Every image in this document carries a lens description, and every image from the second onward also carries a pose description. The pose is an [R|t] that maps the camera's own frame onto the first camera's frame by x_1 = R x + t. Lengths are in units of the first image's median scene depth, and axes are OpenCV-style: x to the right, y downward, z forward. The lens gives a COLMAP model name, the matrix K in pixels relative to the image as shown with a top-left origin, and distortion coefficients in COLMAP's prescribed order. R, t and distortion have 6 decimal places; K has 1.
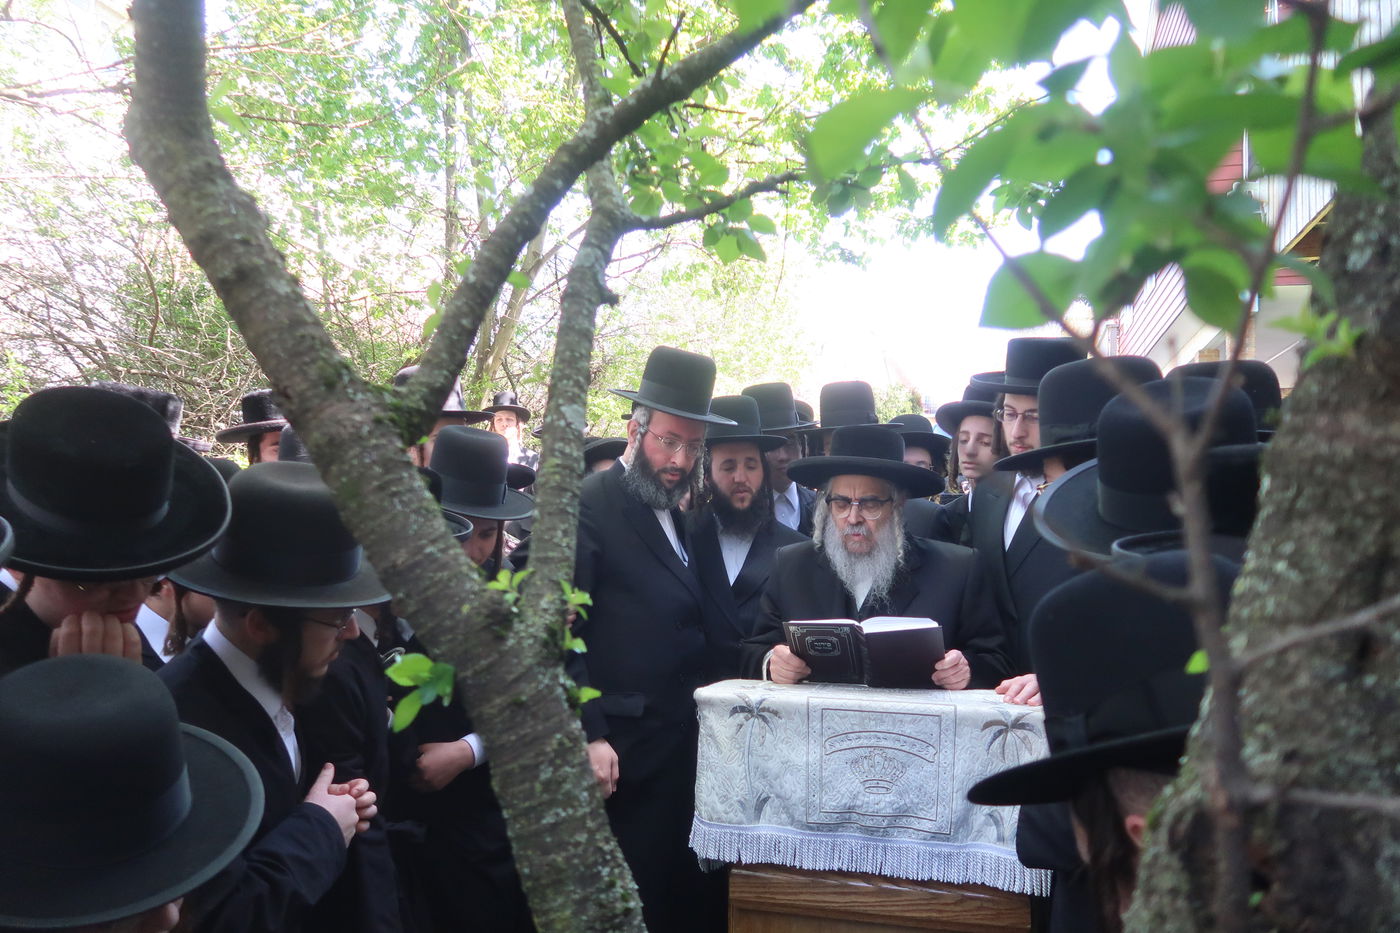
lens RADIAL K [[980.7, 0, 692.9], [0, 980.7, 485.6], [0, 0, 1]] dist [-0.005089, 0.003803]
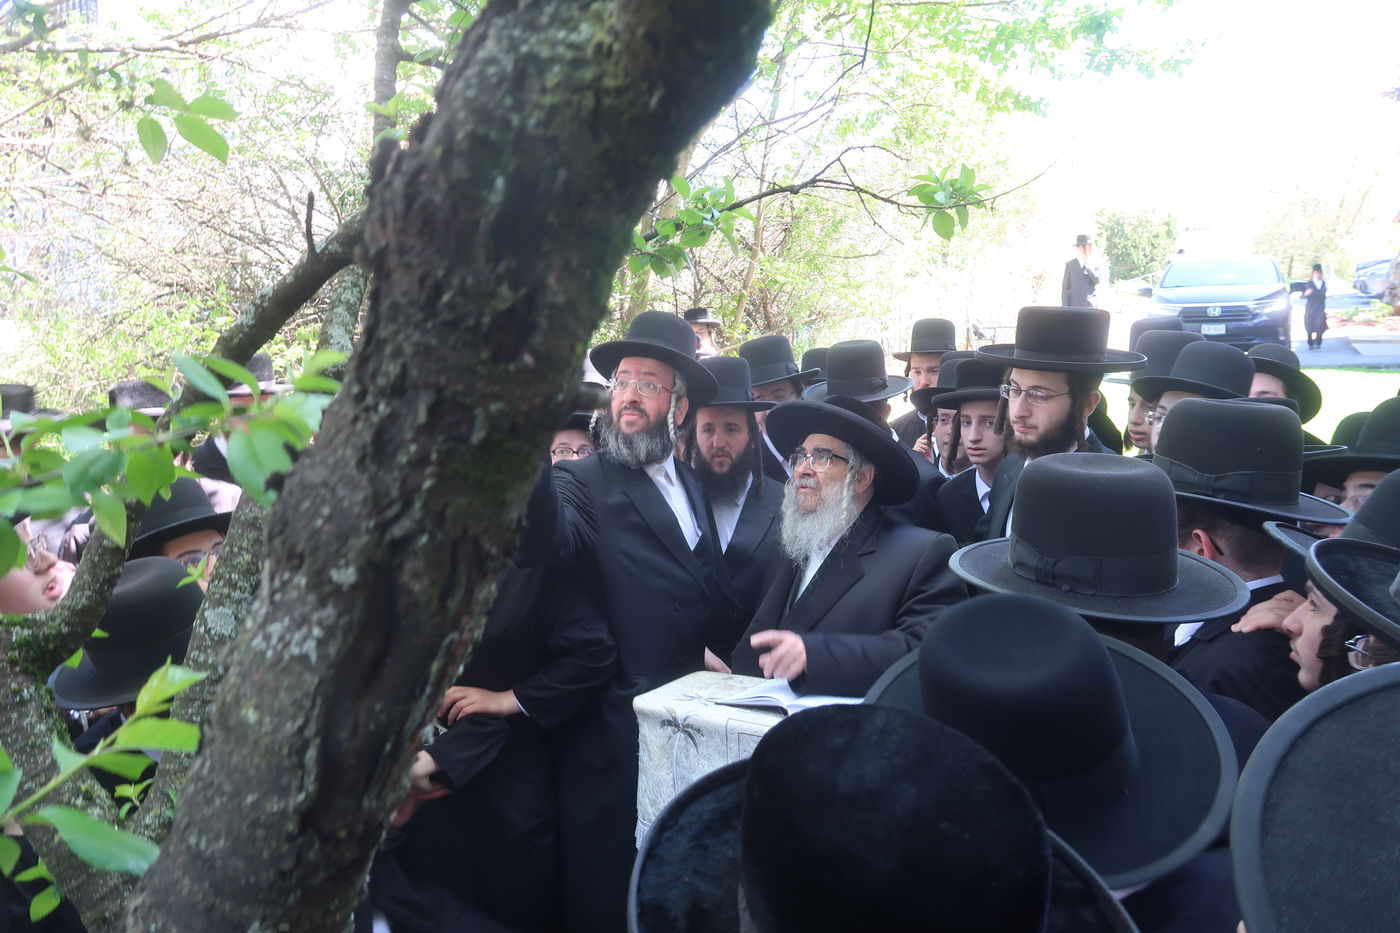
lens RADIAL K [[980.7, 0, 692.9], [0, 980.7, 485.6], [0, 0, 1]] dist [-0.005089, 0.003803]
pose [[0.964777, 0.014020, -0.262695, 0.344012], [0.034228, 0.983400, 0.178191, -0.201891], [0.260833, -0.180906, 0.948282, 0.074202]]
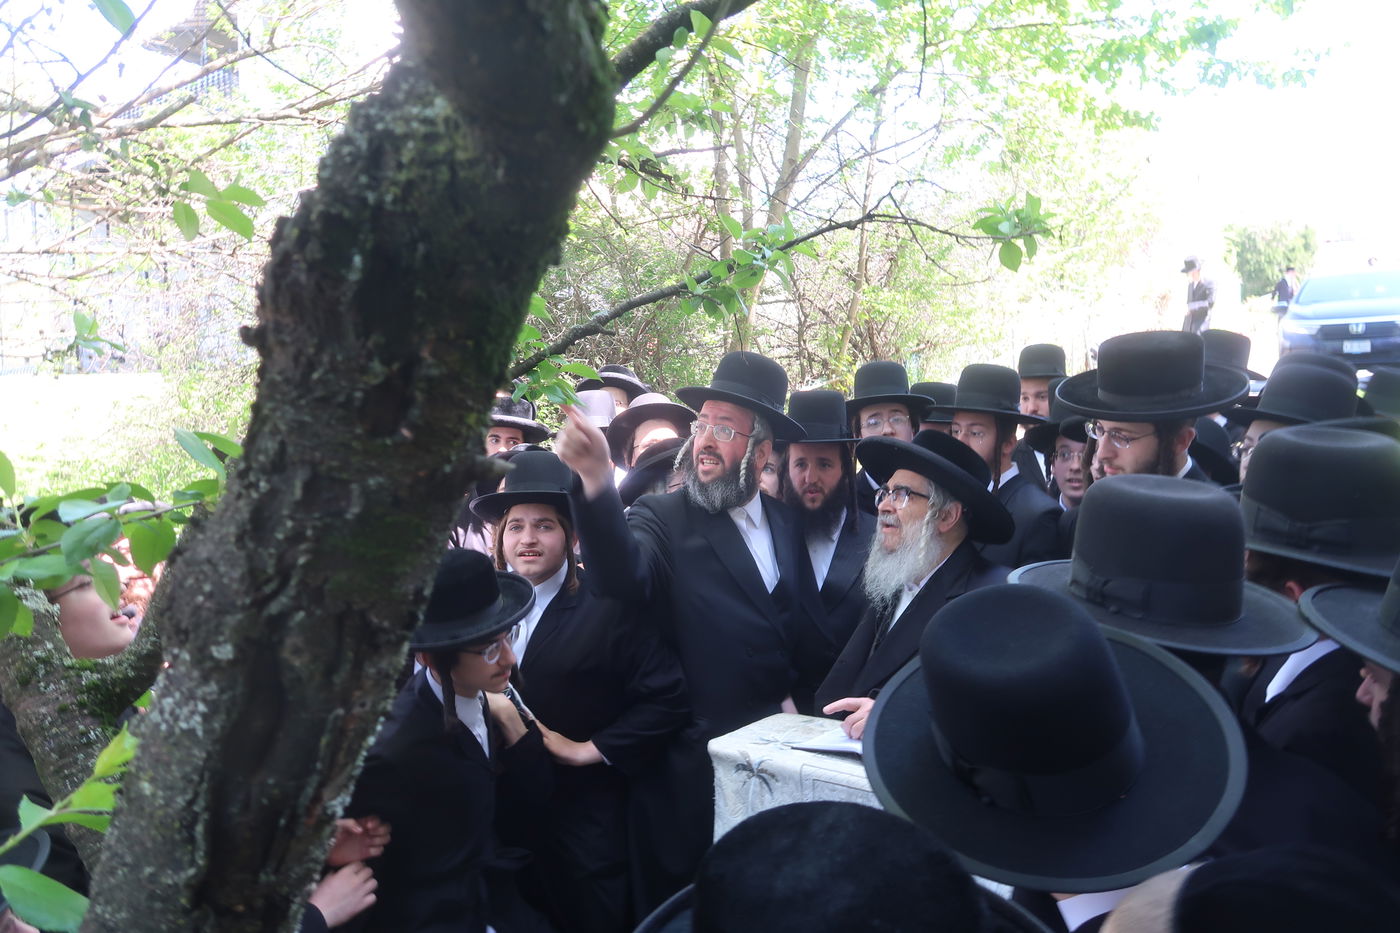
lens RADIAL K [[980.7, 0, 692.9], [0, 980.7, 485.6], [0, 0, 1]] dist [-0.005089, 0.003803]
pose [[0.926978, -0.007246, -0.375047, 0.386226], [0.064281, 0.988093, 0.139788, -0.206114], [0.369568, -0.153689, 0.916406, 0.097563]]
